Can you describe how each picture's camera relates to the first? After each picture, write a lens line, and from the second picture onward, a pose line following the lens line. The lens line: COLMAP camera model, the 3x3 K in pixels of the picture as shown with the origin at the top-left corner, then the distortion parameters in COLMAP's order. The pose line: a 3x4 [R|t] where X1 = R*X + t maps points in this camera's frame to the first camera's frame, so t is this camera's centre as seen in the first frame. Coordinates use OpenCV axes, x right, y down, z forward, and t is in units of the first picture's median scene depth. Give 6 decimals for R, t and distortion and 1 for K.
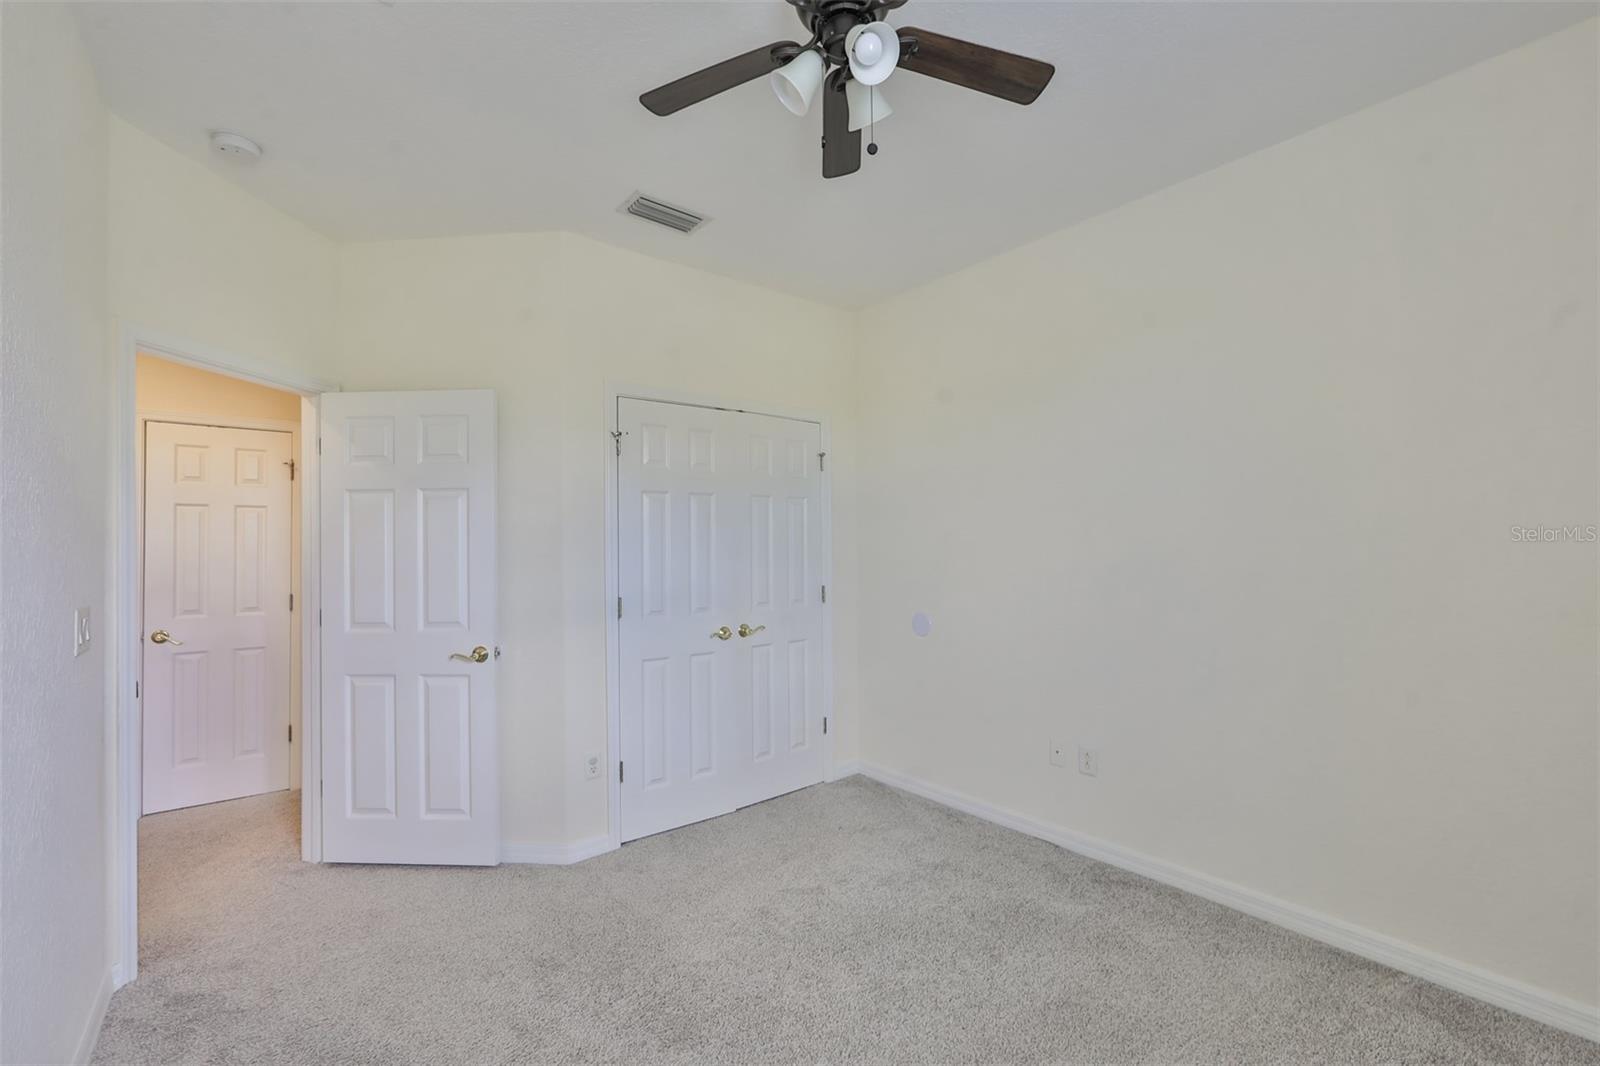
lens RADIAL K [[682.7, 0, 802.7], [0, 682.7, 537.0], [0, 0, 1]] dist [-0.009169, 0.000525]
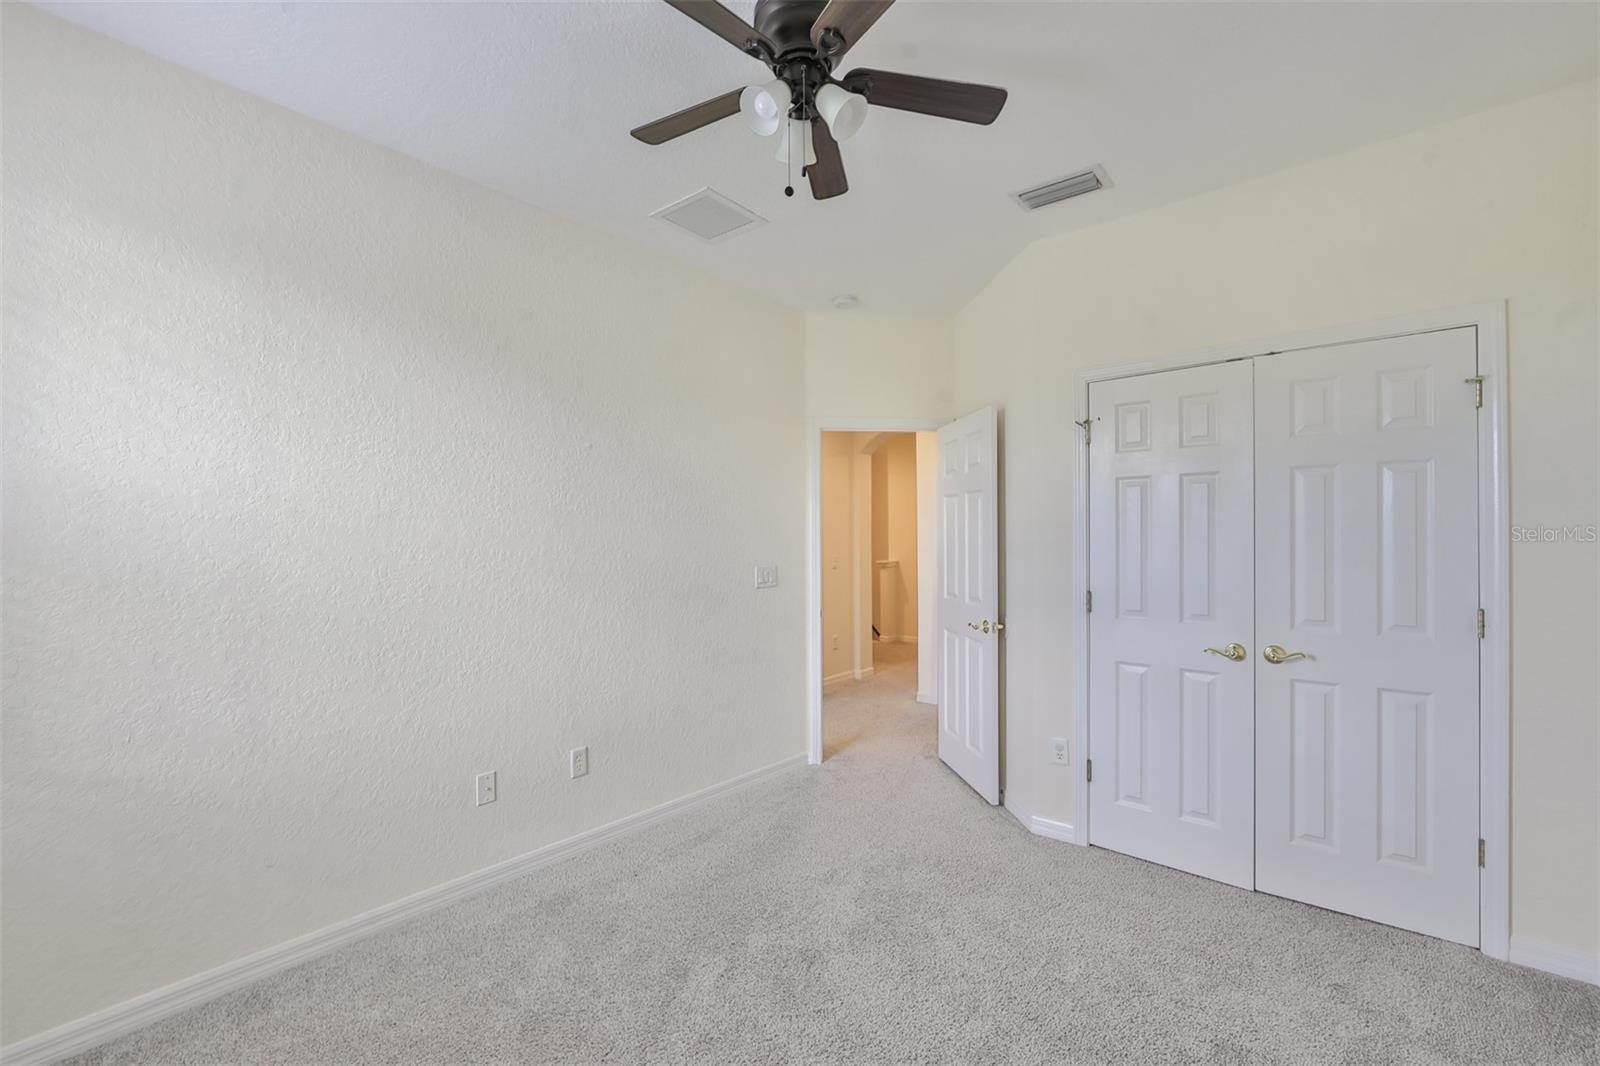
lens RADIAL K [[682.7, 0, 802.7], [0, 682.7, 537.0], [0, 0, 1]] dist [-0.009169, 0.000525]
pose [[0.164998, 0.000969, -0.986293, 0.613040], [0.014571, 0.999888, 0.003420, 0.002620], [0.986186, -0.014935, 0.164966, 0.434887]]
